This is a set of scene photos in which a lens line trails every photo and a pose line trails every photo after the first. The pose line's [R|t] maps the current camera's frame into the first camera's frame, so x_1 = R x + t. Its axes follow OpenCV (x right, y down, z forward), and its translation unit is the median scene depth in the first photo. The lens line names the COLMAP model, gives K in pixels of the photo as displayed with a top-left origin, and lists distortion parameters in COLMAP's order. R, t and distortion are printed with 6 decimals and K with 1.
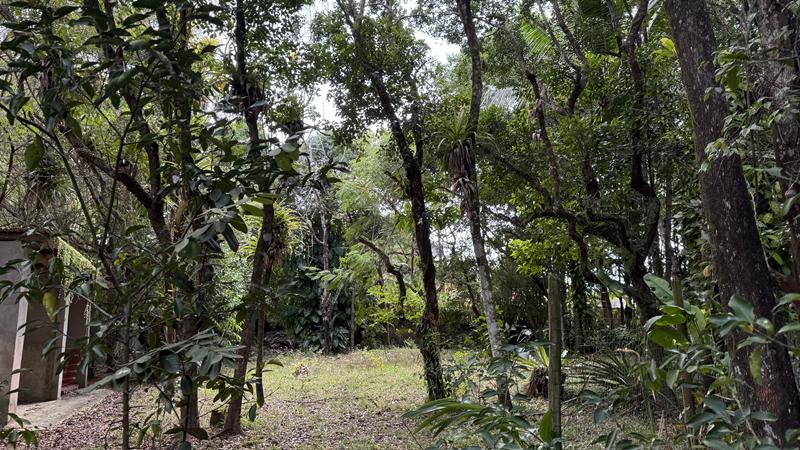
lens RADIAL K [[554.8, 0, 403.7], [0, 554.8, 226.2], [0, 0, 1]] dist [0.071461, -0.093584]
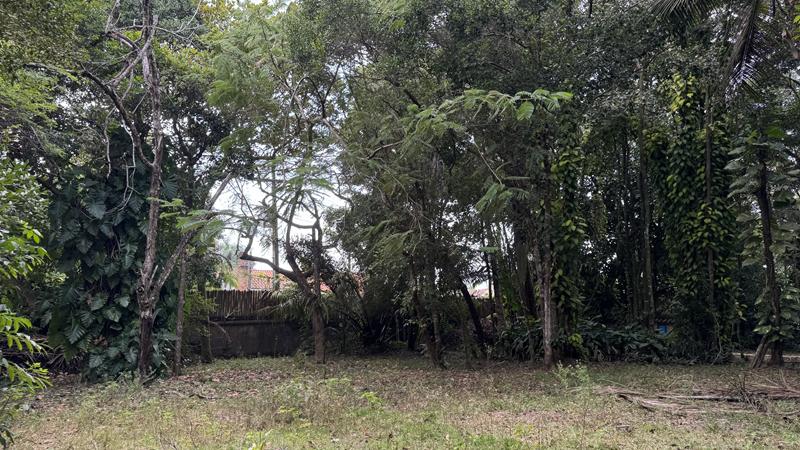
lens RADIAL K [[554.8, 0, 401.8], [0, 554.8, 229.8], [0, 0, 1]] dist [0.071461, -0.093584]
pose [[0.894019, 0.066184, 0.443113, -0.352689], [-0.072940, 0.997335, -0.001800, 0.155301], [-0.442051, -0.030711, 0.896464, 0.926206]]
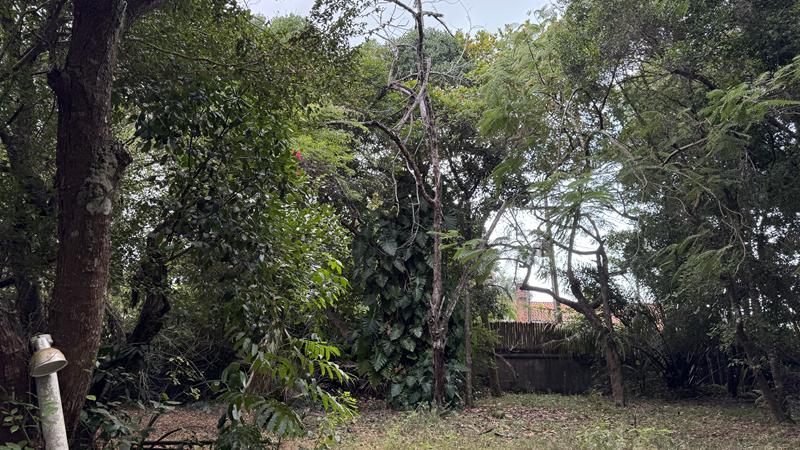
lens RADIAL K [[554.8, 0, 387.7], [0, 554.8, 230.8], [0, 0, 1]] dist [0.071461, -0.093584]
pose [[0.999028, 0.007335, -0.043464, -0.355637], [-0.008921, 0.999297, -0.036416, 0.168088], [0.043167, 0.036768, 0.998391, 1.002646]]
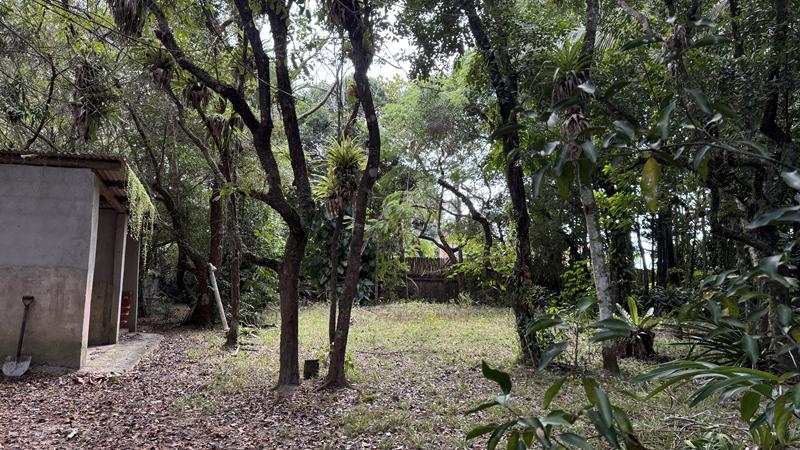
lens RADIAL K [[554.8, 0, 393.7], [0, 554.8, 226.5], [0, 0, 1]] dist [0.071461, -0.093584]
pose [[0.999499, 0.030986, -0.006518, -0.138154], [-0.030377, 0.996424, 0.078846, 0.023860], [0.008938, -0.078609, 0.996865, 0.076267]]
